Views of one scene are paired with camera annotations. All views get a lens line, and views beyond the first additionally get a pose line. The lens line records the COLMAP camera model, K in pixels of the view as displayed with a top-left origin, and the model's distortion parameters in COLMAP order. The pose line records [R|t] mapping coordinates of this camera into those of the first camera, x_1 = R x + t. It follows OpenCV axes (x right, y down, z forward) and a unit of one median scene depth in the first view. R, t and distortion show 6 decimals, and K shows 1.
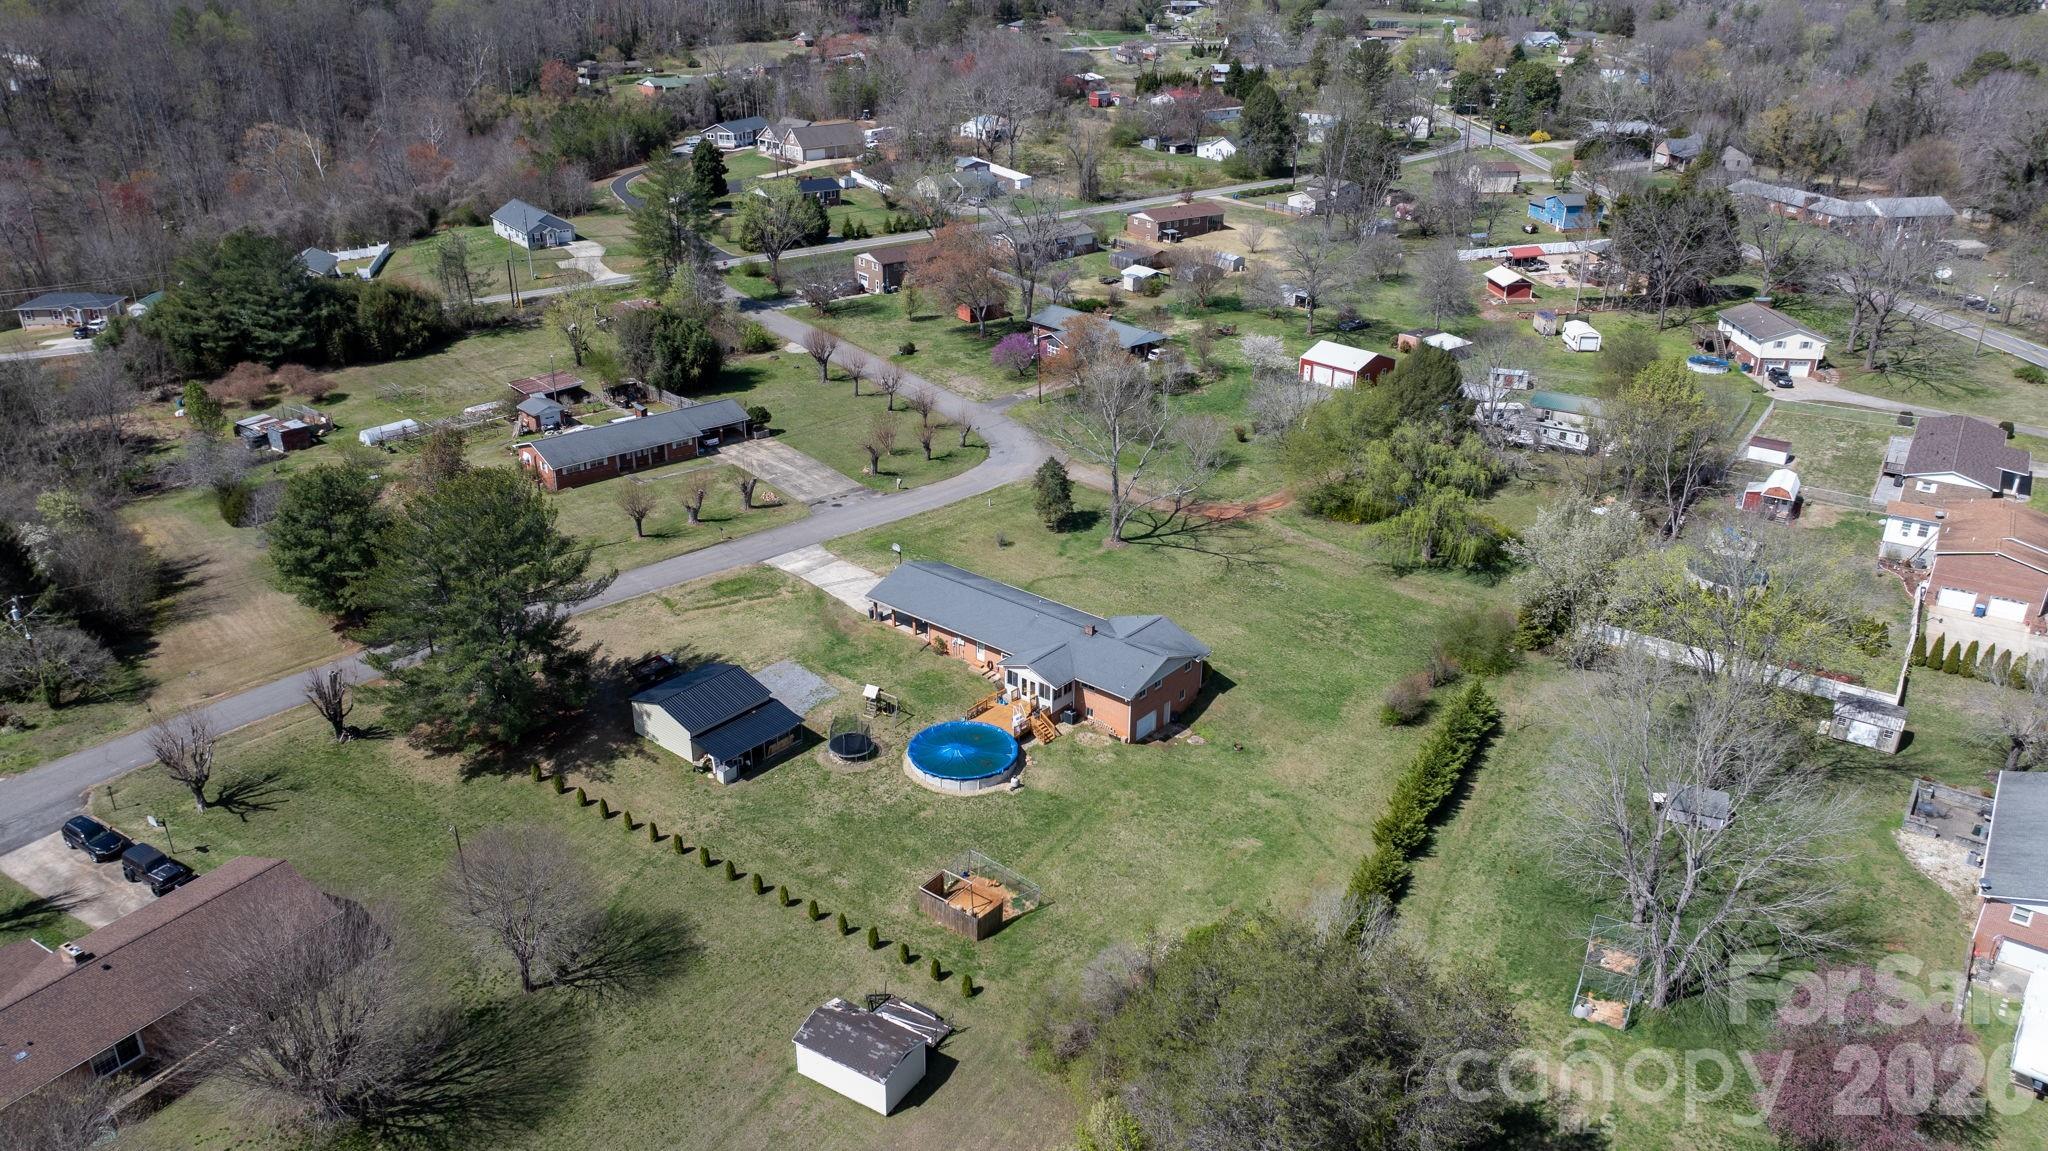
lens RADIAL K [[1464.7, 0, 1016.5], [0, 1464.7, 566.0], [0, 0, 1]] dist [0.001506, -0.072687]
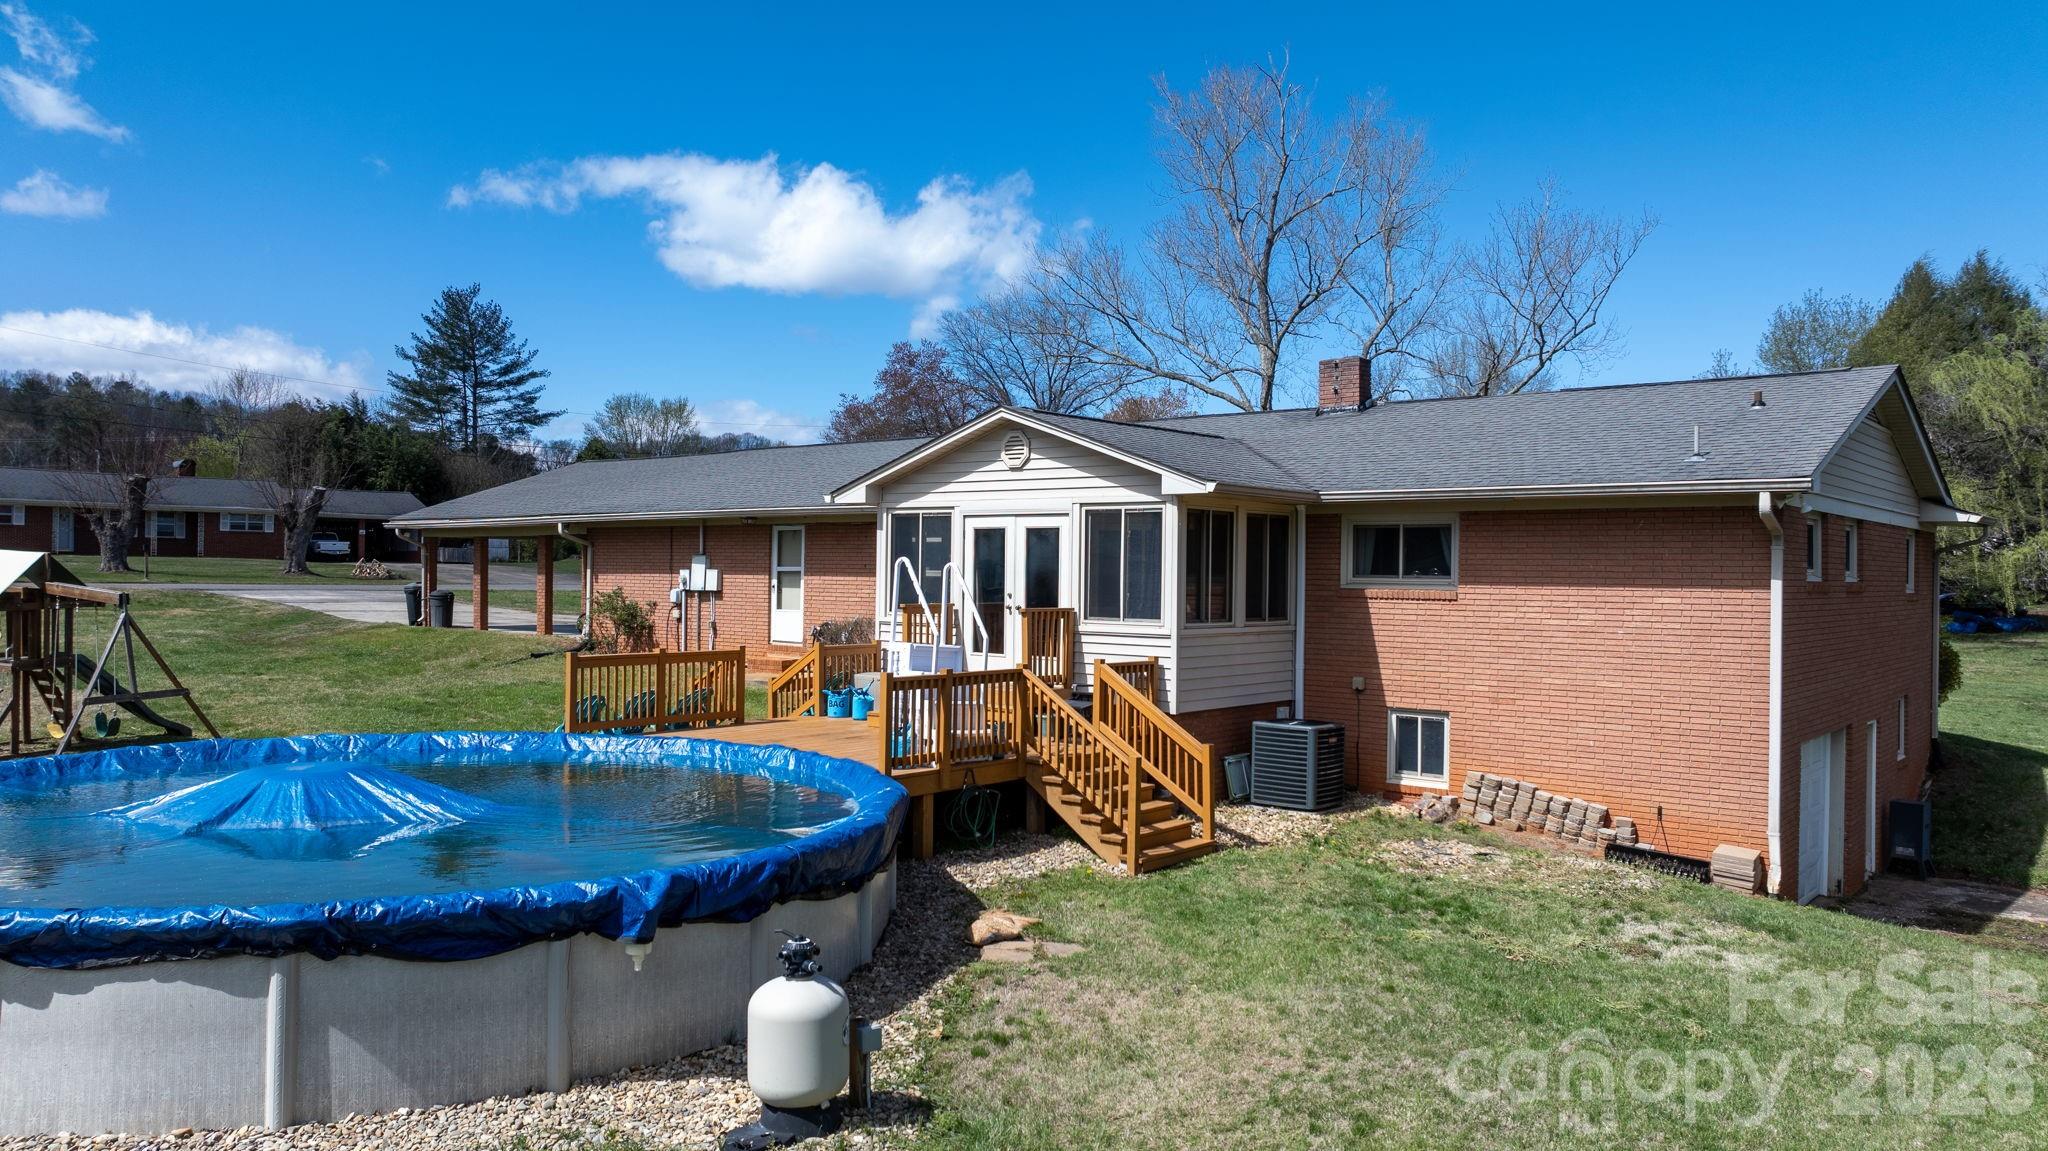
lens RADIAL K [[1465.8, 0, 1030.8], [0, 1465.8, 572.5], [0, 0, 1]] dist [-0.041653, 0.034333]
pose [[0.999936, -0.001445, 0.011202, 0.008078], [0.005583, 0.925382, -0.378995, 0.141425], [-0.009818, 0.379033, 0.925331, 0.854570]]
